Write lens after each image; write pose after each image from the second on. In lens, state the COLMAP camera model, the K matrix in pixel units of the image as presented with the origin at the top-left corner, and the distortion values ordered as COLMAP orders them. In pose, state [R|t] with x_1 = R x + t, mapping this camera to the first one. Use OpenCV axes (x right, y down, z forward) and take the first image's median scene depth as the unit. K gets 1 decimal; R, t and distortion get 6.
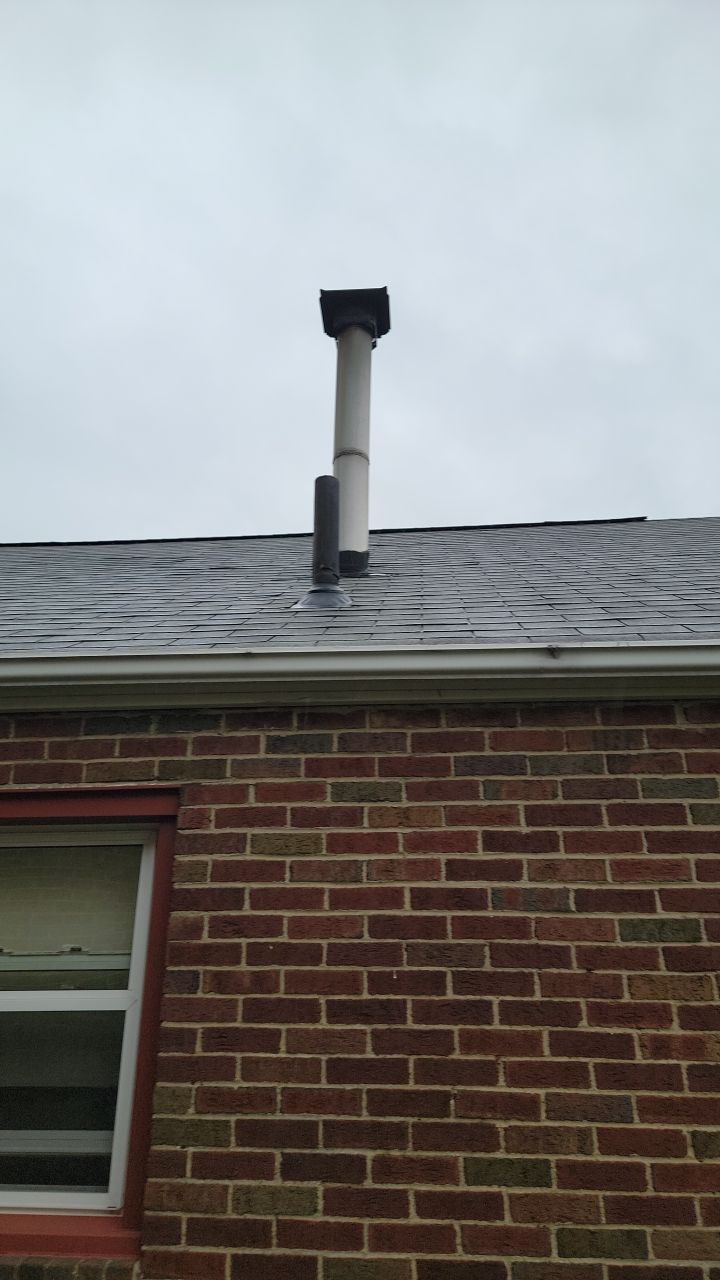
lens RADIAL K [[866.5, 0, 360.0], [0, 866.5, 640.0], [0, 0, 1]] dist [0.049038, -0.047375]
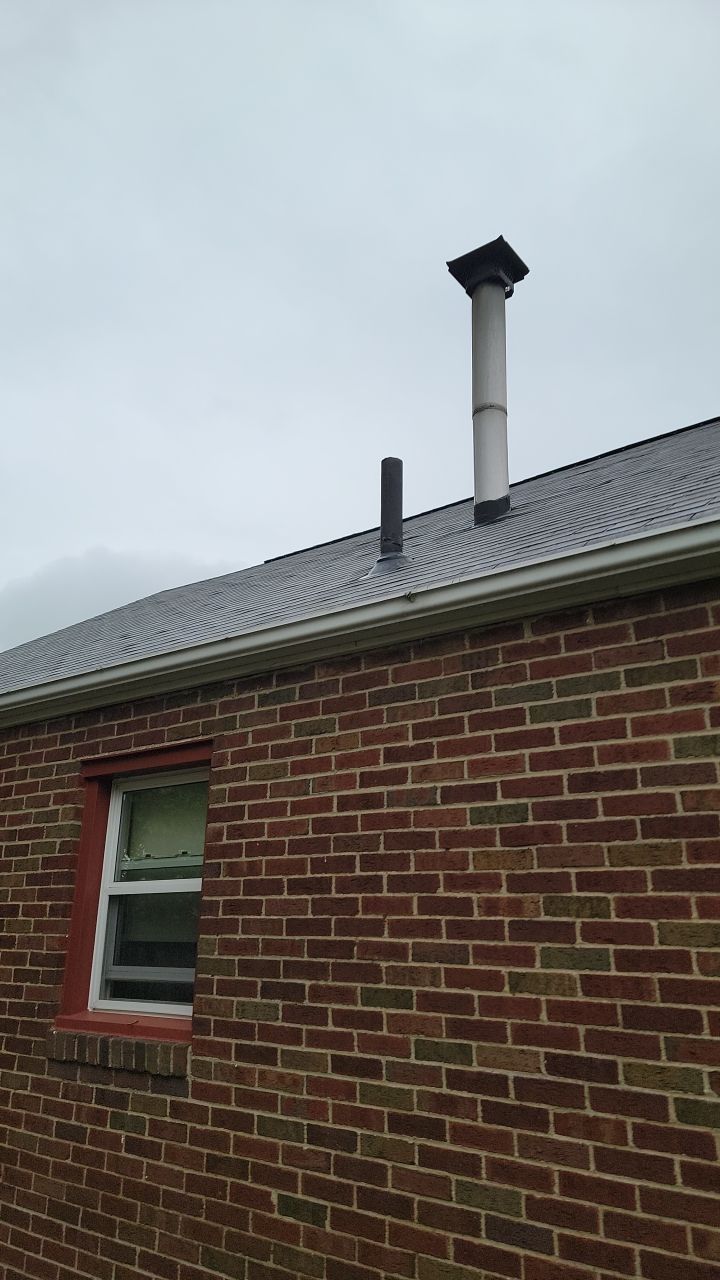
lens RADIAL K [[866.5, 0, 360.0], [0, 866.5, 640.0], [0, 0, 1]] dist [0.049038, -0.047375]
pose [[0.849258, -0.163197, -0.502124, 0.814692], [0.198391, 0.979975, 0.017041, 0.039675], [0.489288, -0.114089, 0.864628, -0.095236]]
